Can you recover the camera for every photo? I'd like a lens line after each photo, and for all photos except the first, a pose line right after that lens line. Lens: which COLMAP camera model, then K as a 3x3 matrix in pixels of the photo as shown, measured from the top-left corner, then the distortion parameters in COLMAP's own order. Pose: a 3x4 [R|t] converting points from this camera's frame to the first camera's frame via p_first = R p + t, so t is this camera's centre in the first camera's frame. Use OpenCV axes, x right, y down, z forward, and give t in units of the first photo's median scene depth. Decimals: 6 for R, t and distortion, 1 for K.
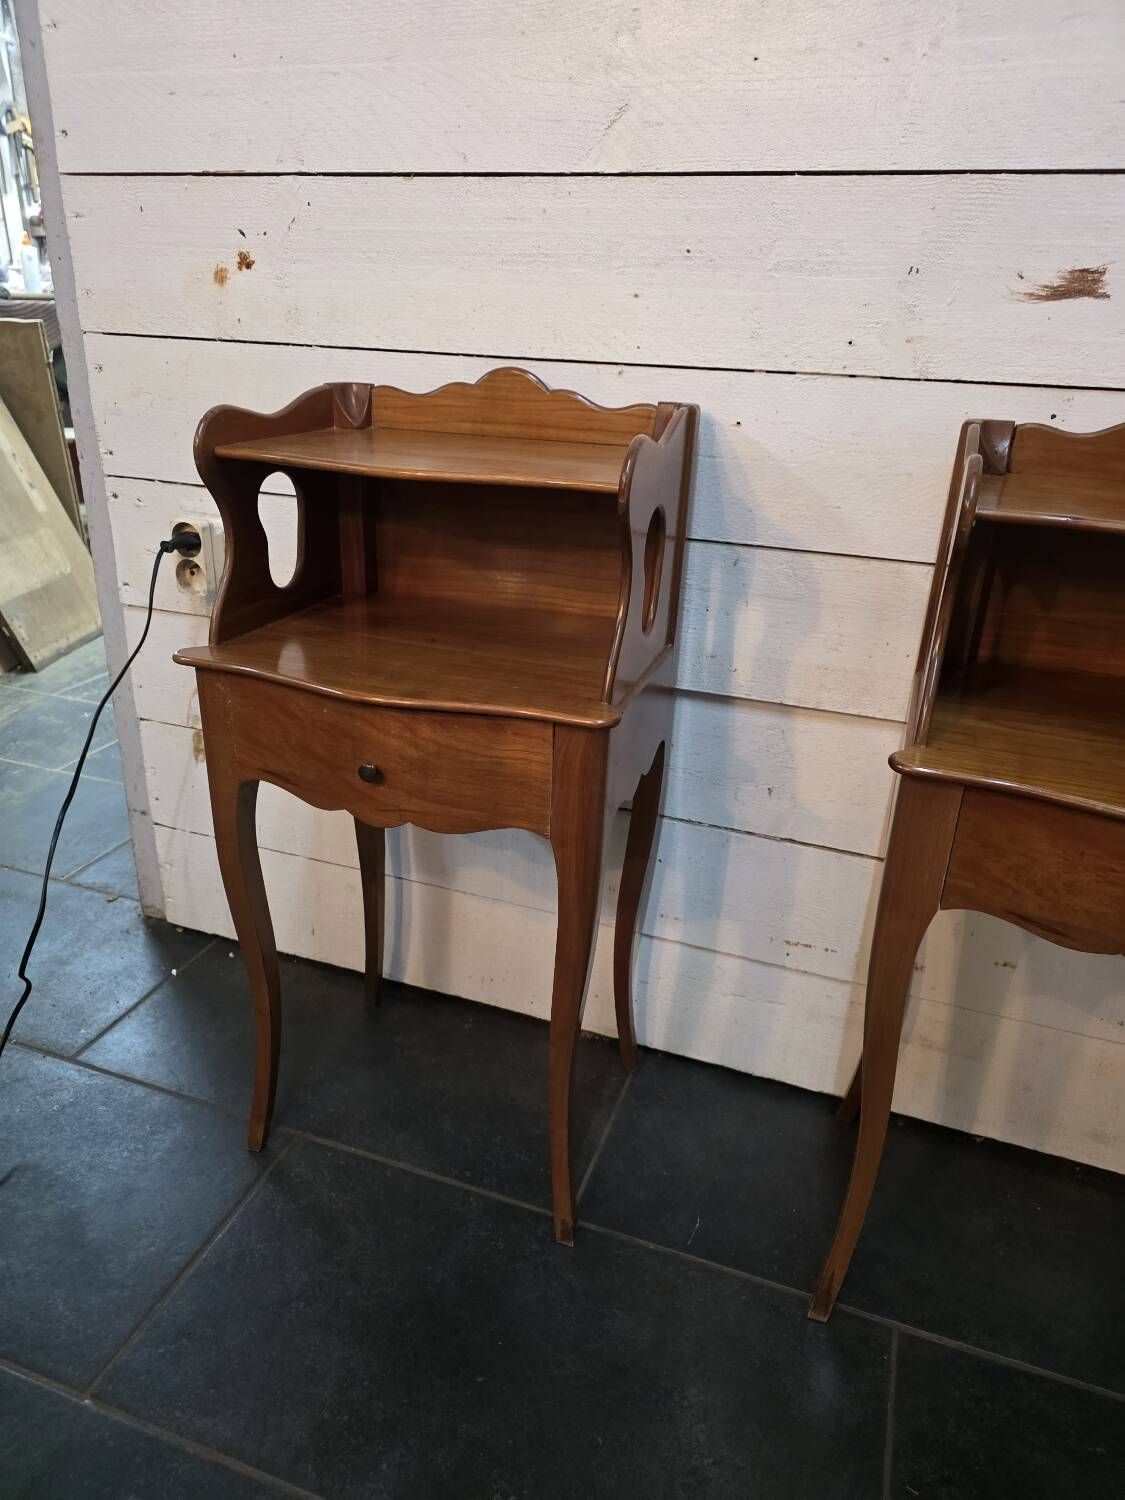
lens RADIAL K [[1017.6, 0, 549.8], [0, 1017.6, 755.2], [0, 0, 1]] dist [0.036854, -0.029884]
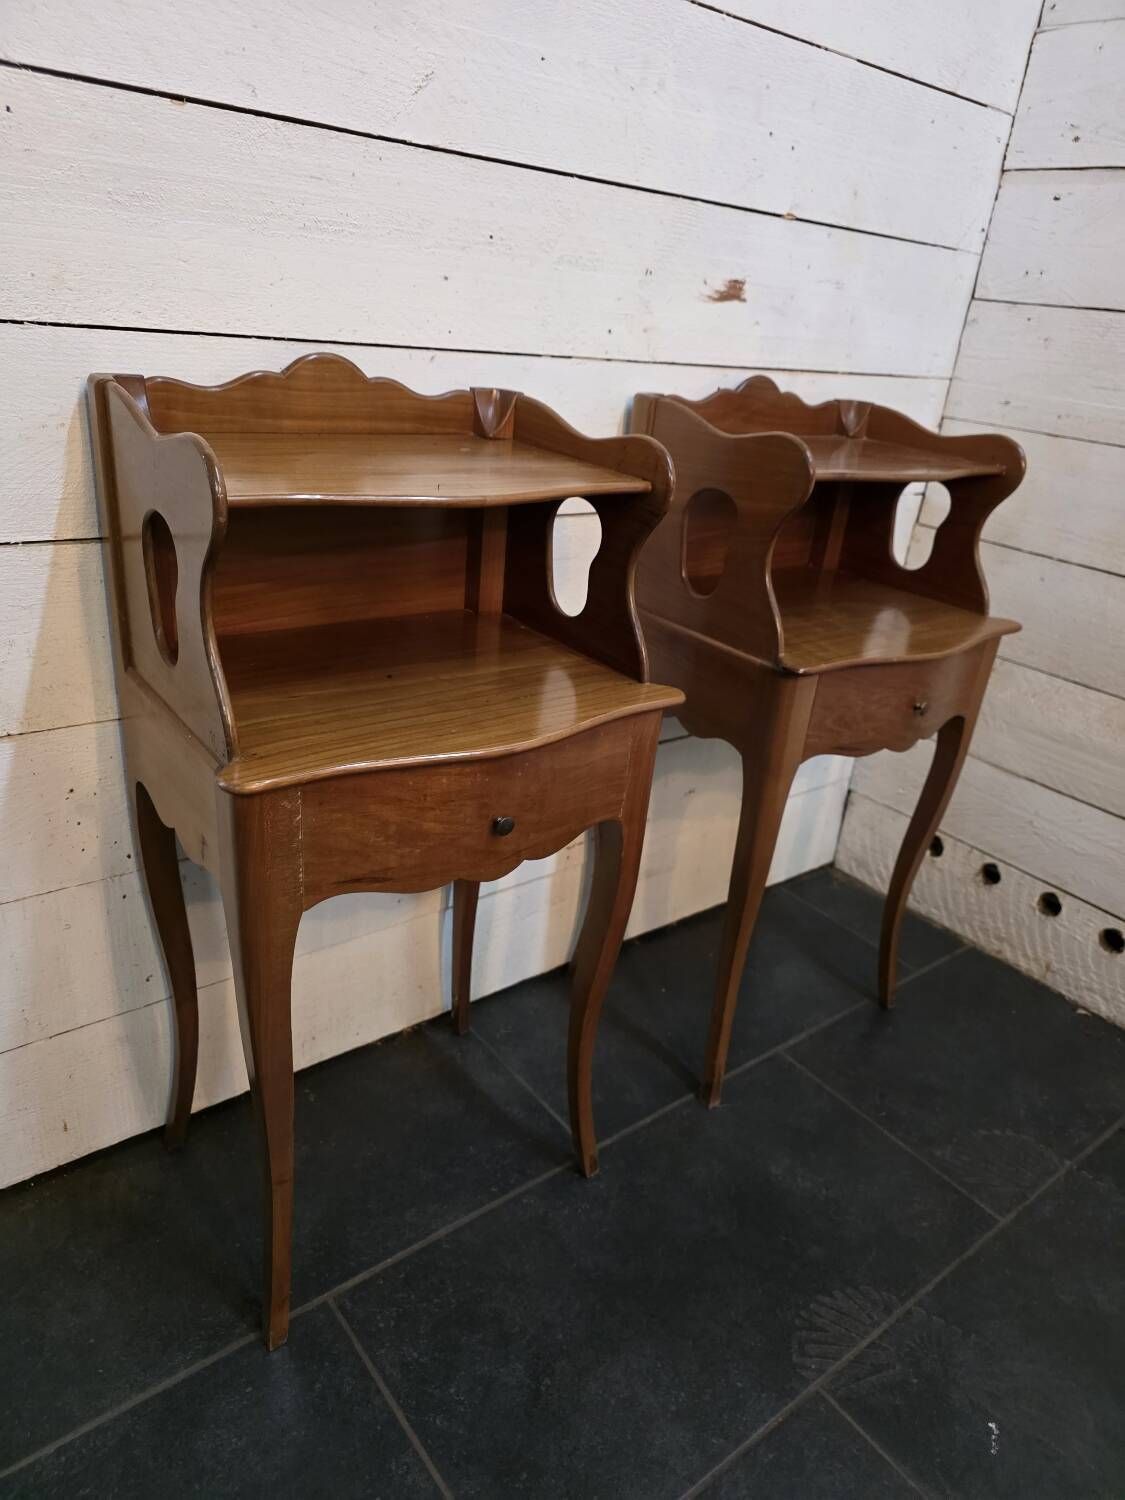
lens RADIAL K [[1017.6, 0, 565.7], [0, 1017.6, 765.6], [0, 0, 1]] dist [0.036854, -0.029884]
pose [[0.526519, -0.344653, 0.777169, -0.721482], [0.263628, 0.935269, 0.236163, -0.203956], [-0.808256, 0.080539, 0.583297, 0.358188]]
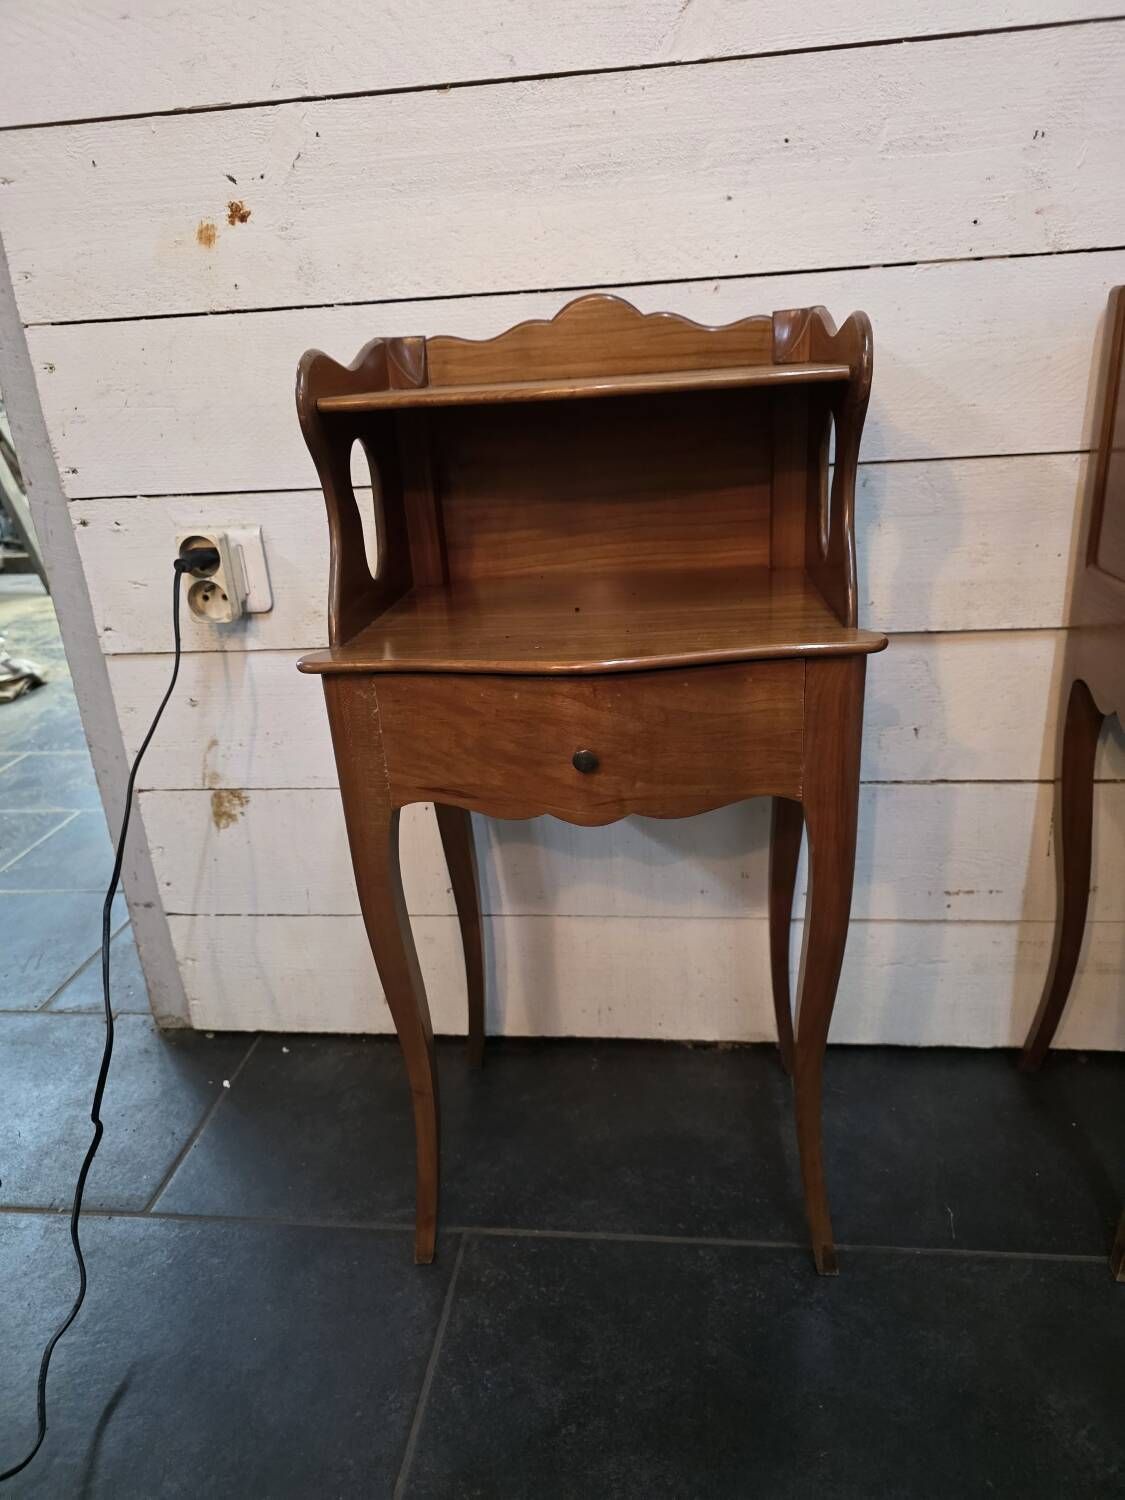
lens RADIAL K [[1017.6, 0, 564.2], [0, 1017.6, 762.7], [0, 0, 1]] dist [0.036854, -0.029884]
pose [[0.968547, -0.170748, 0.181002, -0.284257], [0.177478, 0.983889, -0.021541, 0.028781], [-0.174408, 0.052987, 0.983247, 0.158933]]
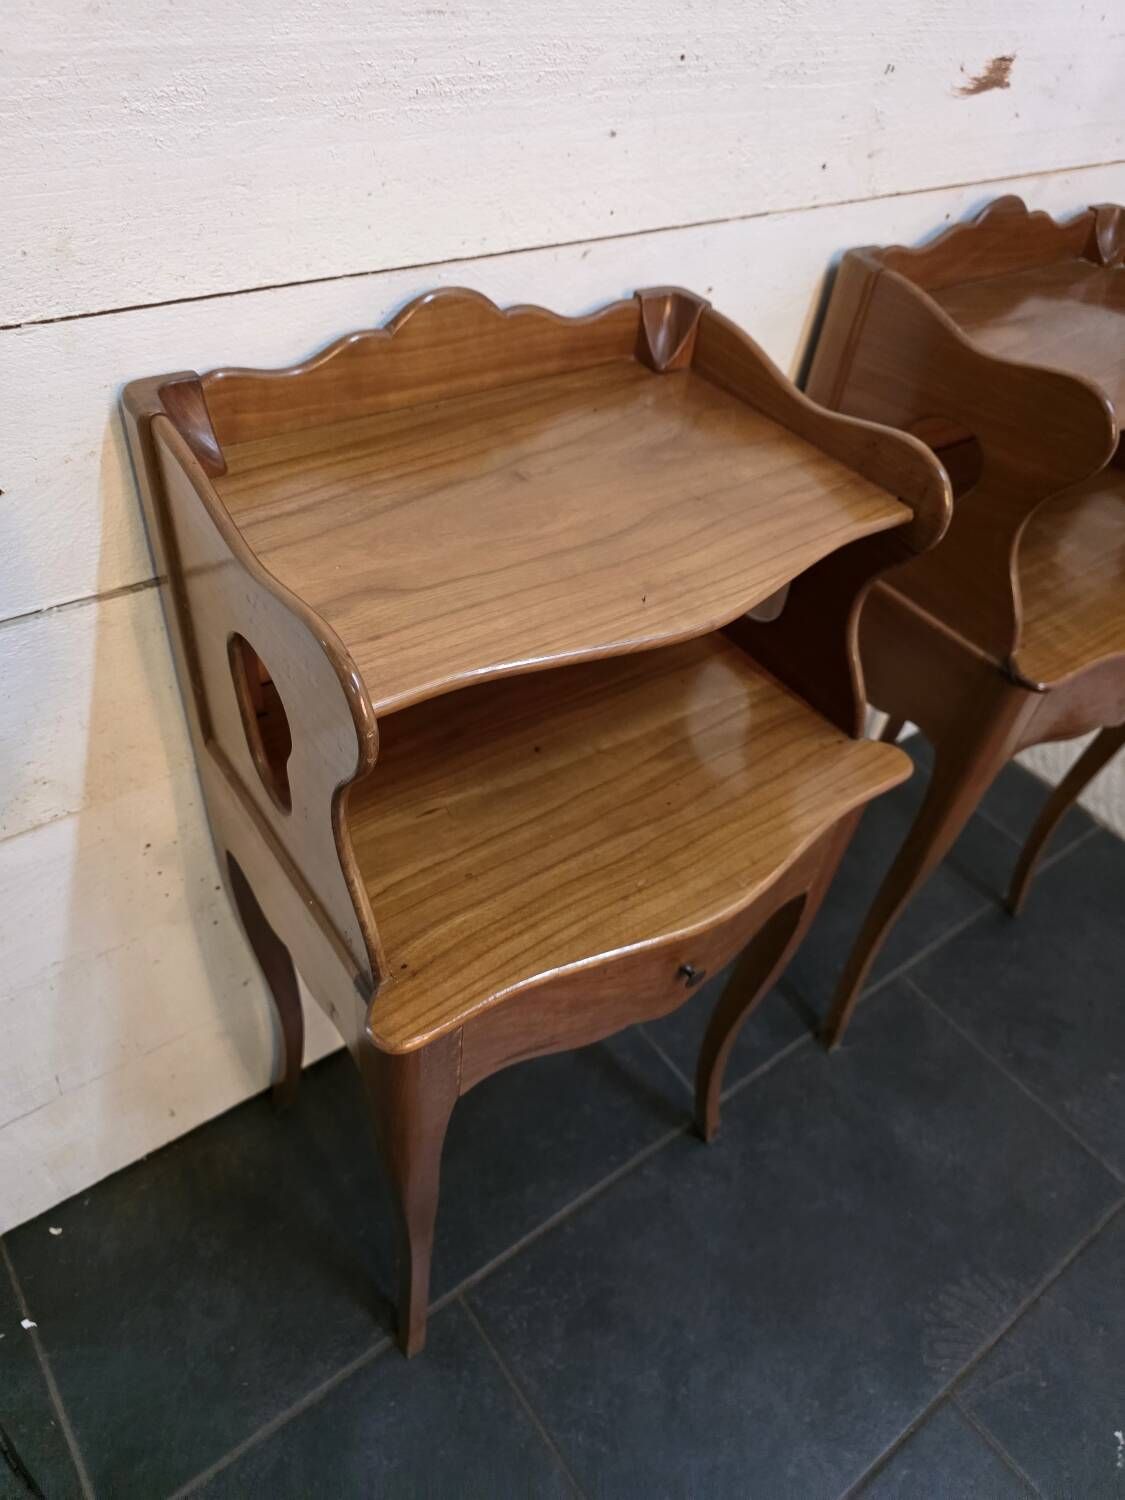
lens RADIAL K [[1017.6, 0, 557.8], [0, 1017.6, 743.8], [0, 0, 1]] dist [0.036854, -0.029884]
pose [[0.550537, -0.565398, 0.614194, -0.515237], [0.255564, 0.814552, 0.520761, -0.452919], [-0.794730, -0.129732, 0.592936, 0.559854]]
